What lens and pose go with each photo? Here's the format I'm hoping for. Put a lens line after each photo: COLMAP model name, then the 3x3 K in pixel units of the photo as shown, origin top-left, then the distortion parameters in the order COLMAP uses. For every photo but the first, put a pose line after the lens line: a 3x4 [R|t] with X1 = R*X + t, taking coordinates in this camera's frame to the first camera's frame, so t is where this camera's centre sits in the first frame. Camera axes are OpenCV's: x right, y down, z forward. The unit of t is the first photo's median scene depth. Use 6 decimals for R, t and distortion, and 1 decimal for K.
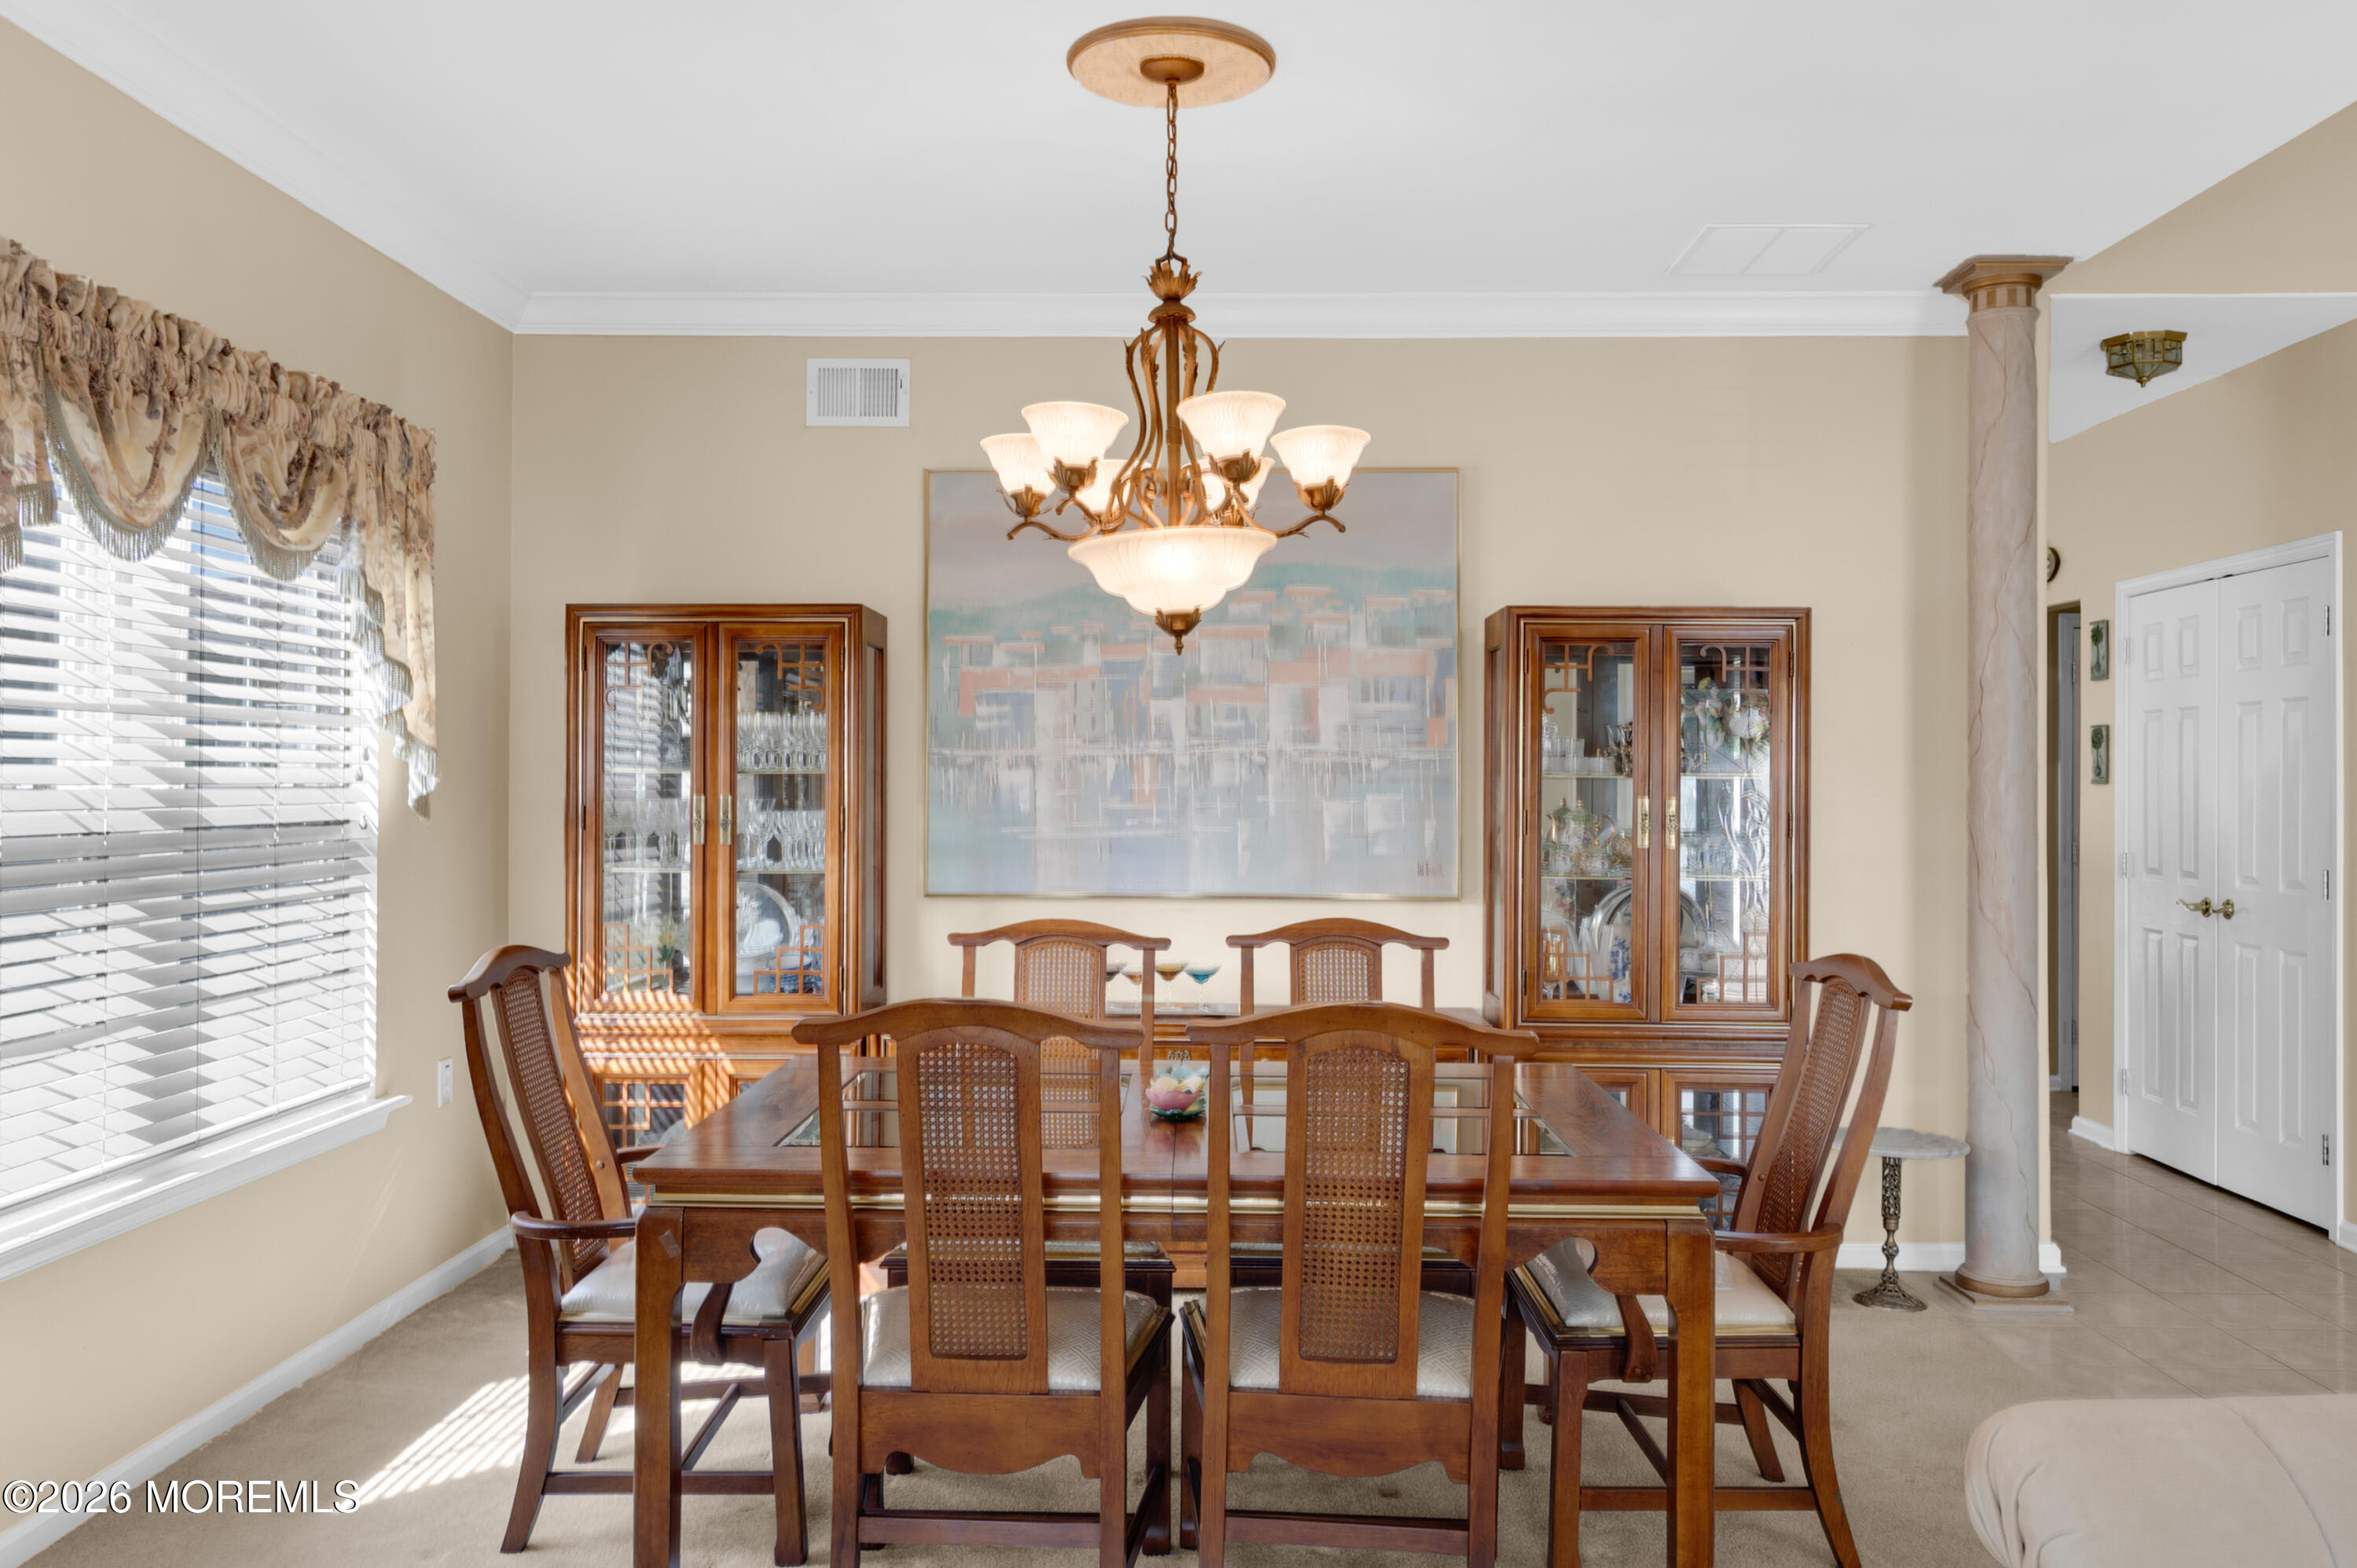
lens RADIAL K [[1784.9, 0, 1168.8], [0, 1784.9, 750.2], [0, 0, 1]] dist [0.000308, -0.001288]
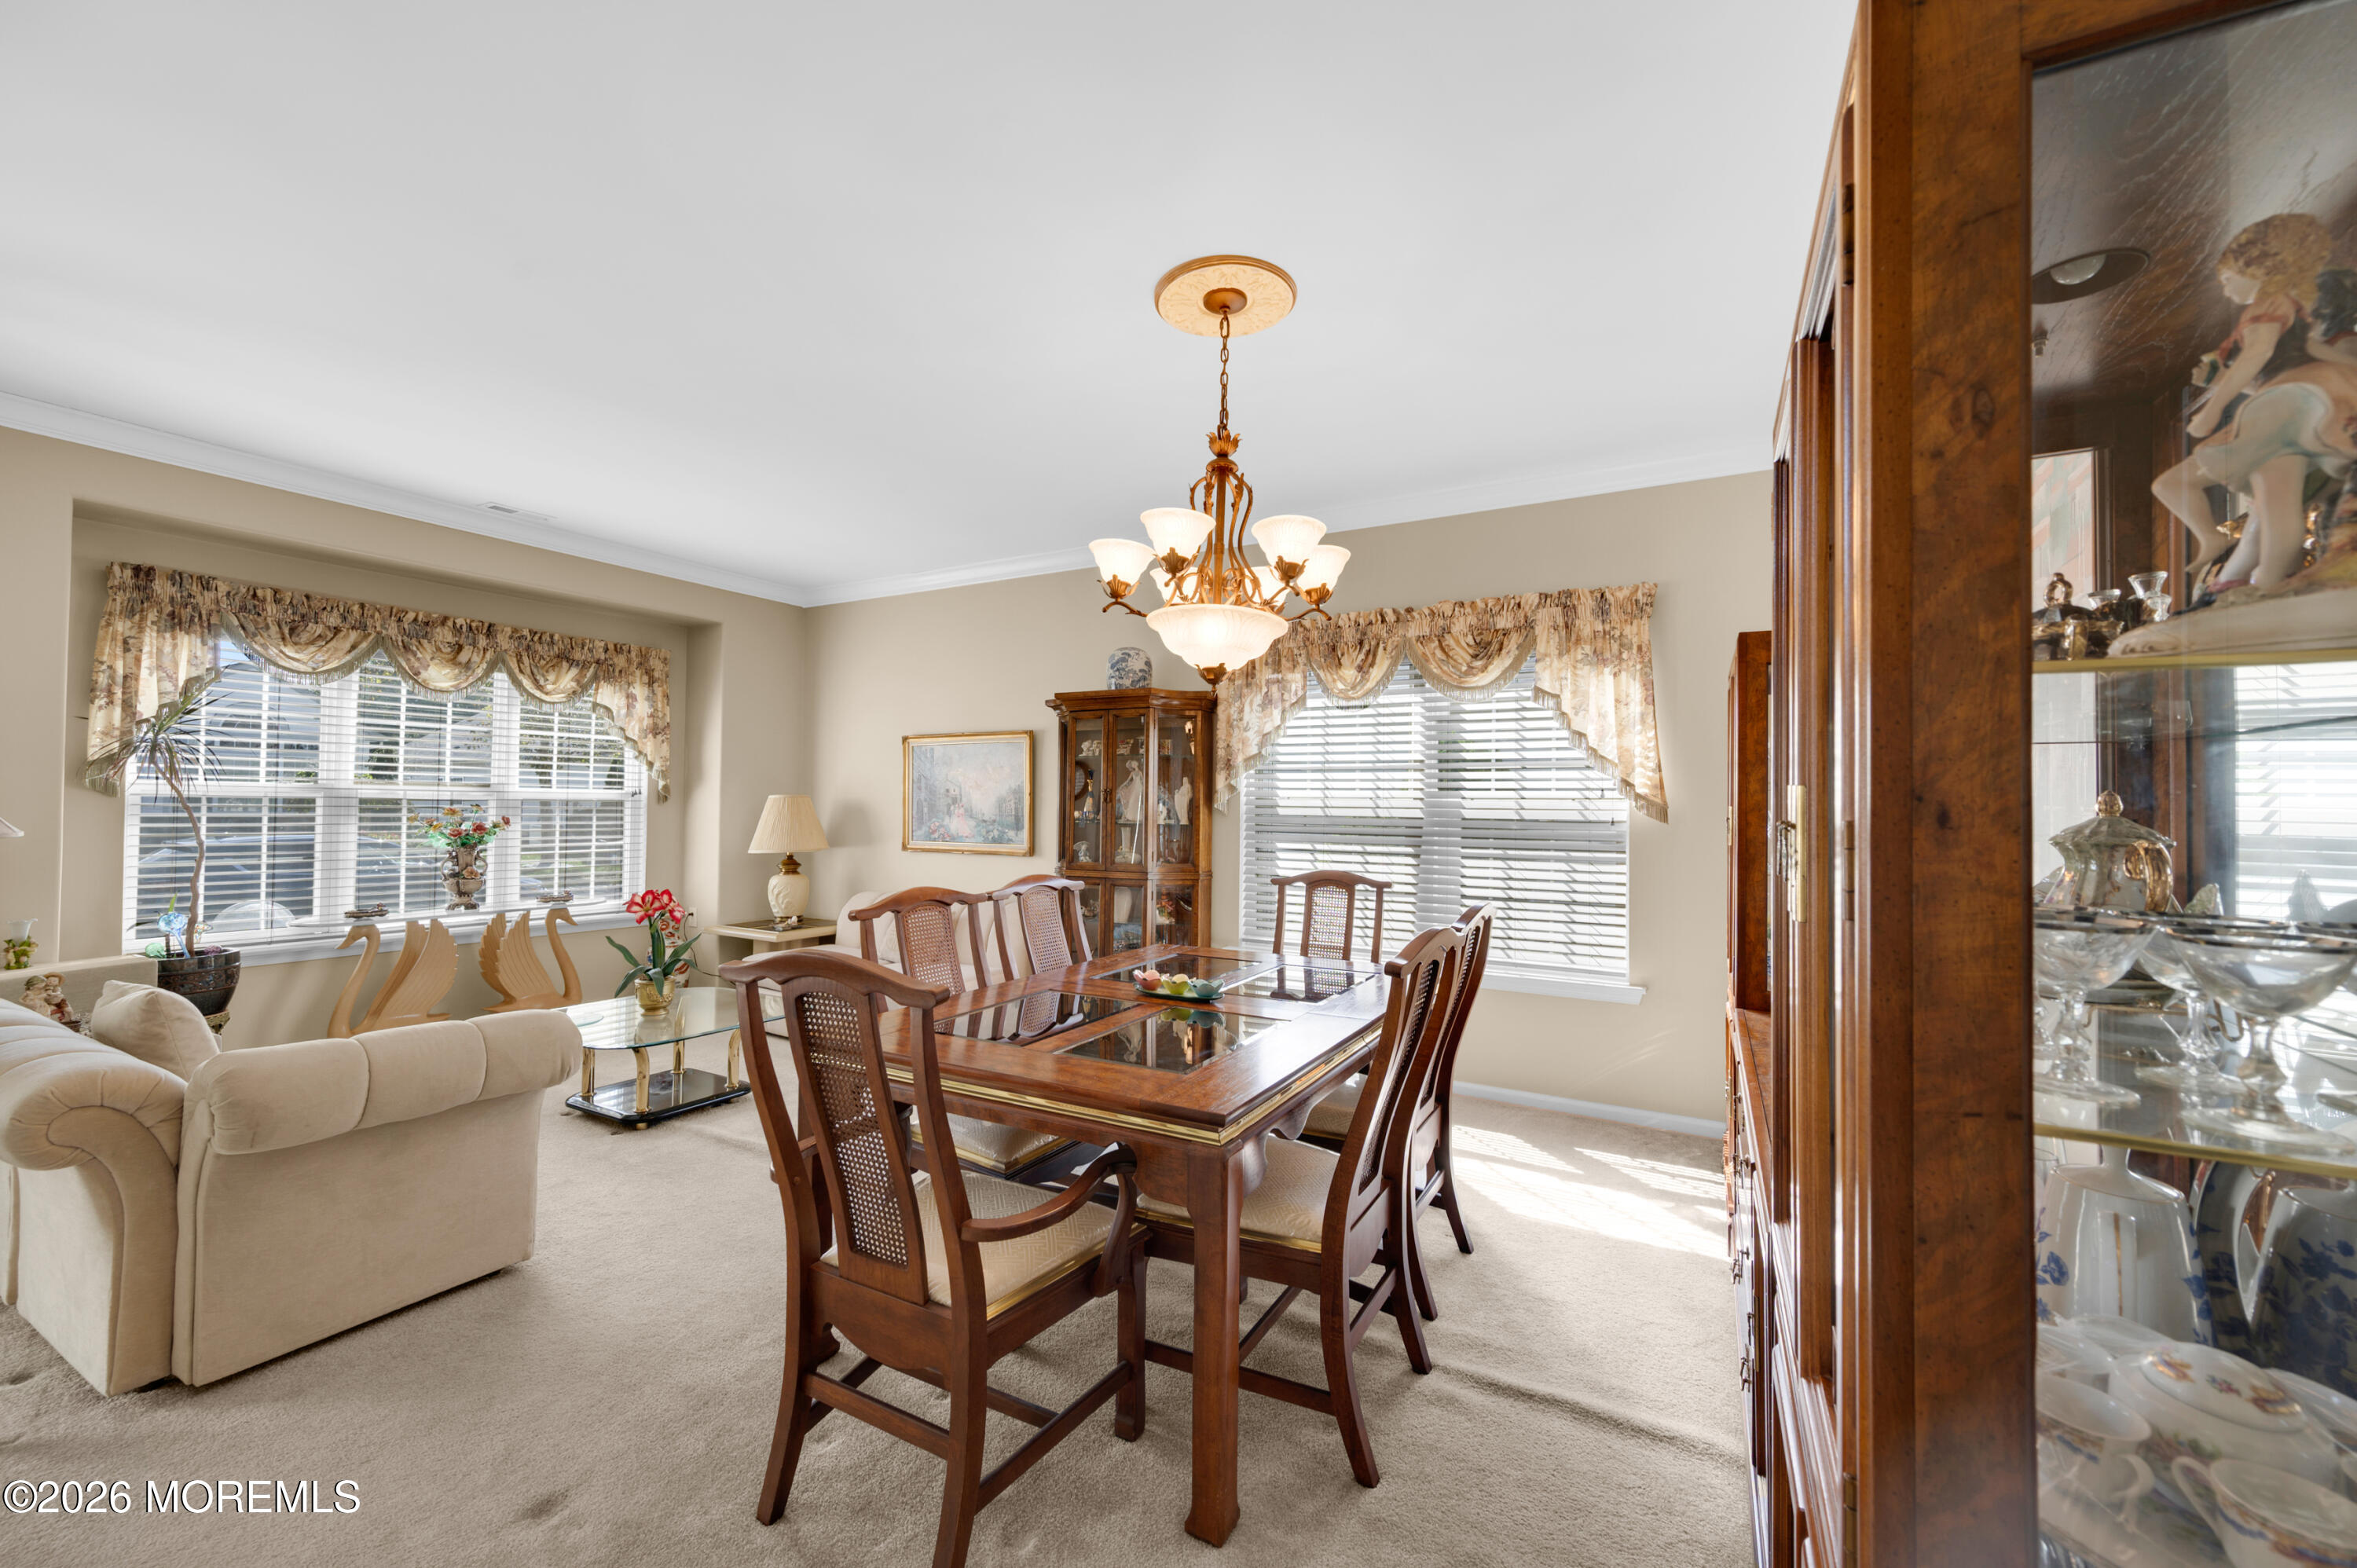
lens RADIAL K [[915.3, 0, 1174.3], [0, 915.3, 790.2], [0, 0, 1]] dist [-0.000168, 0.000266]
pose [[-0.459883, -0.027332, -0.887559, 0.457544], [-0.000673, 0.999537, -0.030432, 0.031173], [0.887979, -0.013398, -0.459688, 0.877972]]
